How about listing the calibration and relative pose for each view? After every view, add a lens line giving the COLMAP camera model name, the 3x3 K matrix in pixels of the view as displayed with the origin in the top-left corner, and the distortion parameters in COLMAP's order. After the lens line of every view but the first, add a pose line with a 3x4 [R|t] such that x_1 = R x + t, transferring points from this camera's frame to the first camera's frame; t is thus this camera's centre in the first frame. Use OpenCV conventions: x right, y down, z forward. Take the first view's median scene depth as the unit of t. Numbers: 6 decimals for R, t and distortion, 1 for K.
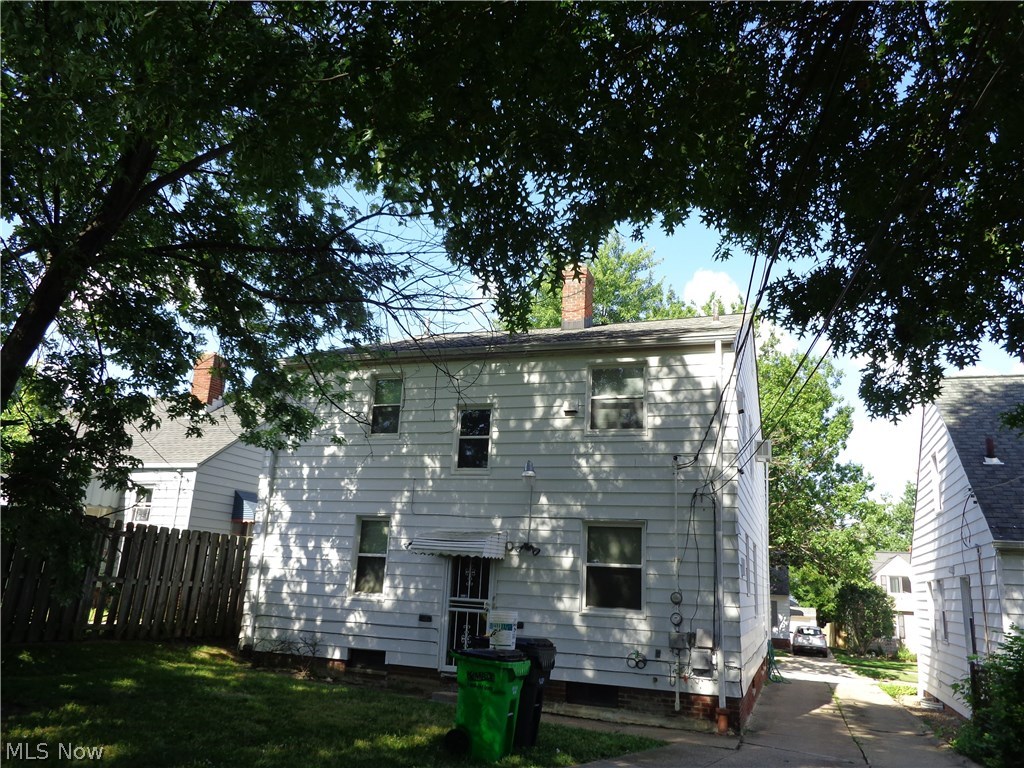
lens RADIAL K [[763.7, 0, 512.0], [0, 763.7, 384.0], [0, 0, 1]] dist [-0.003033, 0.003248]
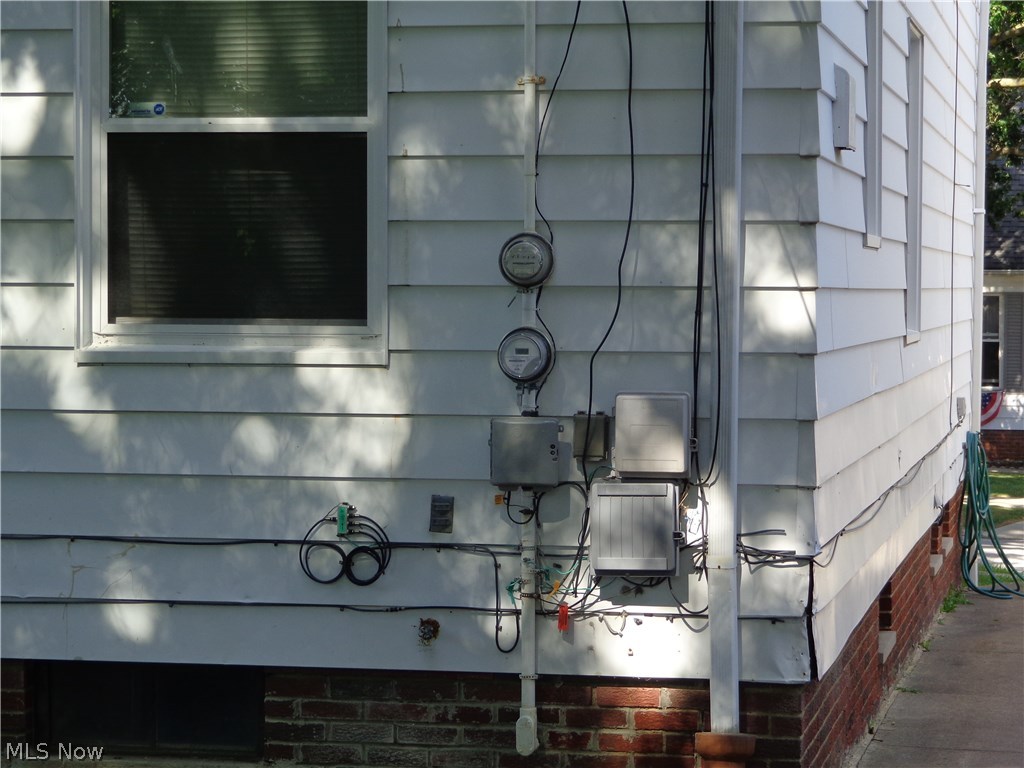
lens RADIAL K [[2982.9, 0, 512.0], [0, 2982.9, 384.0], [0, 0, 1]] dist [0.062089, 0.540435]
pose [[0.987972, -0.050632, 0.146107, 0.088684], [0.006540, 0.957710, 0.287662, 0.075143], [-0.154493, -0.283247, 0.946522, 0.208484]]
